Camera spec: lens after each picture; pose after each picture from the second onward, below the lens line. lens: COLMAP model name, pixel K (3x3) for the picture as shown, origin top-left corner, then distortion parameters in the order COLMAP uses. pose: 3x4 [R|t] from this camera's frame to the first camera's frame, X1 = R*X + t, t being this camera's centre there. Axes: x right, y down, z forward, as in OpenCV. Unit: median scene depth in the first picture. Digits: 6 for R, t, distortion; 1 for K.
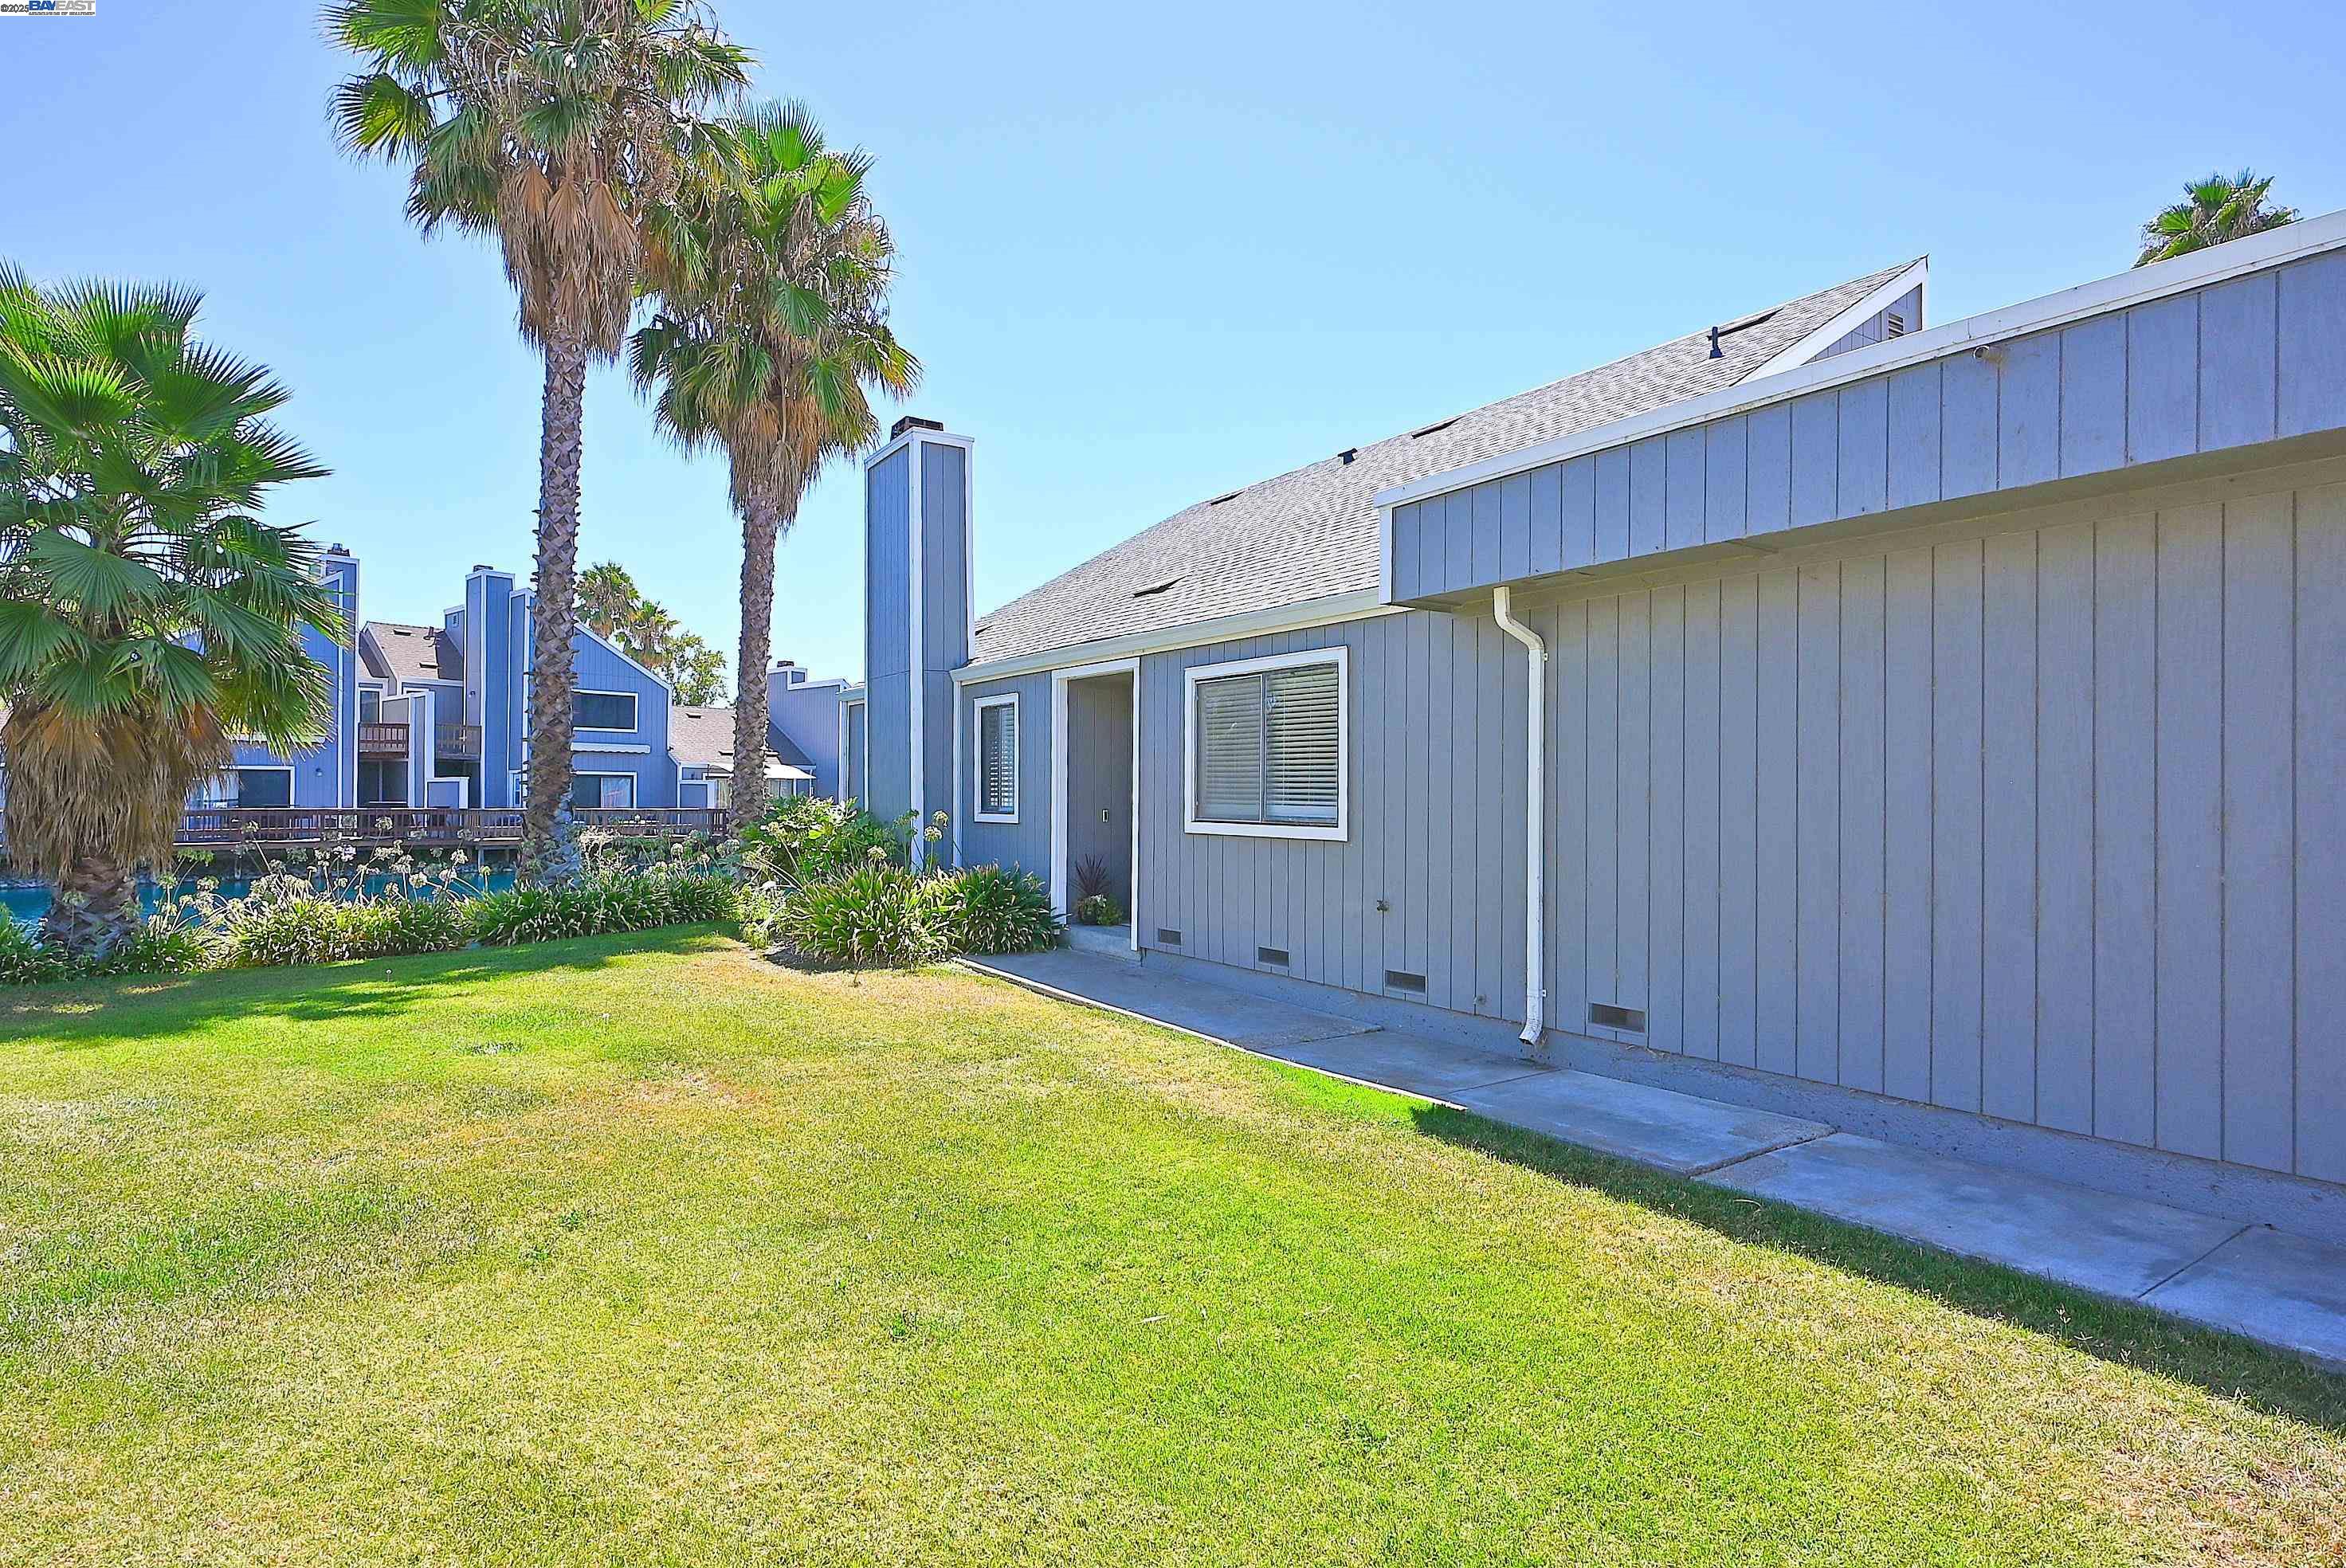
lens RADIAL K [[1195.0, 0, 1173.0], [0, 1195.0, 784.0], [0, 0, 1]] dist [0.003932, 0.000871]
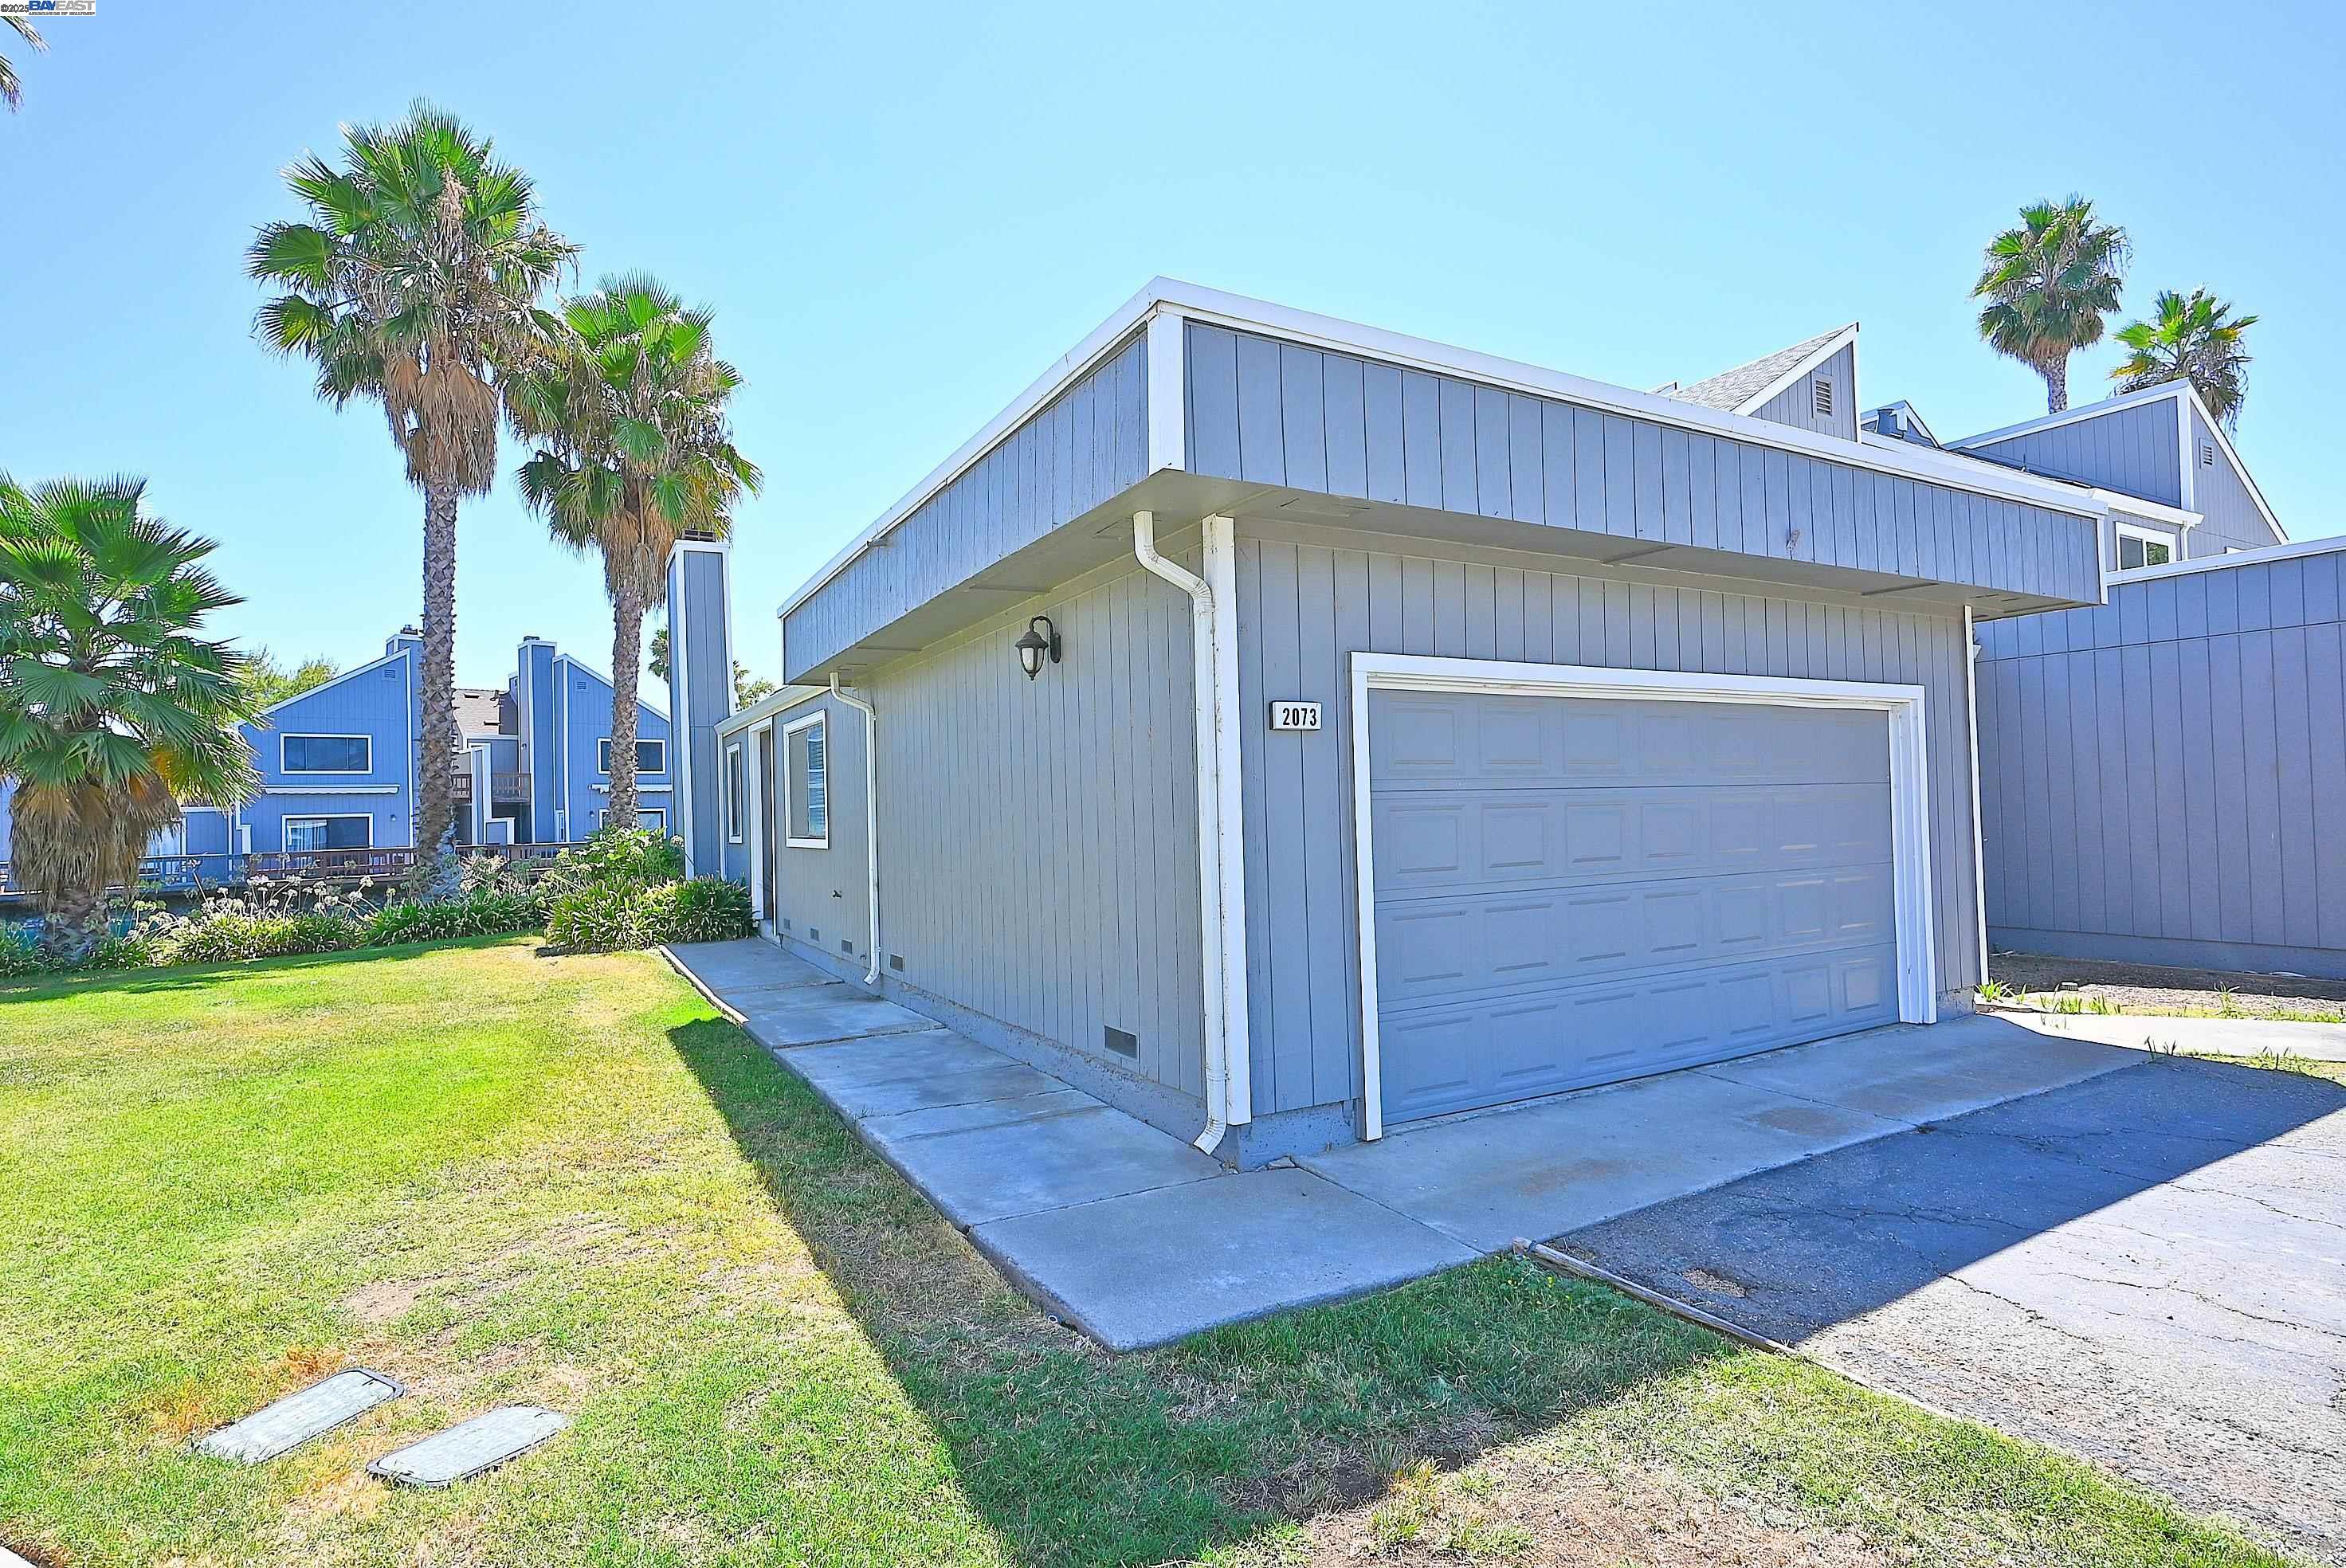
lens RADIAL K [[1141.1, 0, 1175.8], [0, 1141.1, 791.4], [0, 0, 1]] dist [0.001826, 0.000806]
pose [[0.996137, -0.035159, -0.080472, 0.390125], [0.034549, 0.999363, -0.008958, 0.003466], [0.080736, 0.006143, 0.996717, -0.178732]]
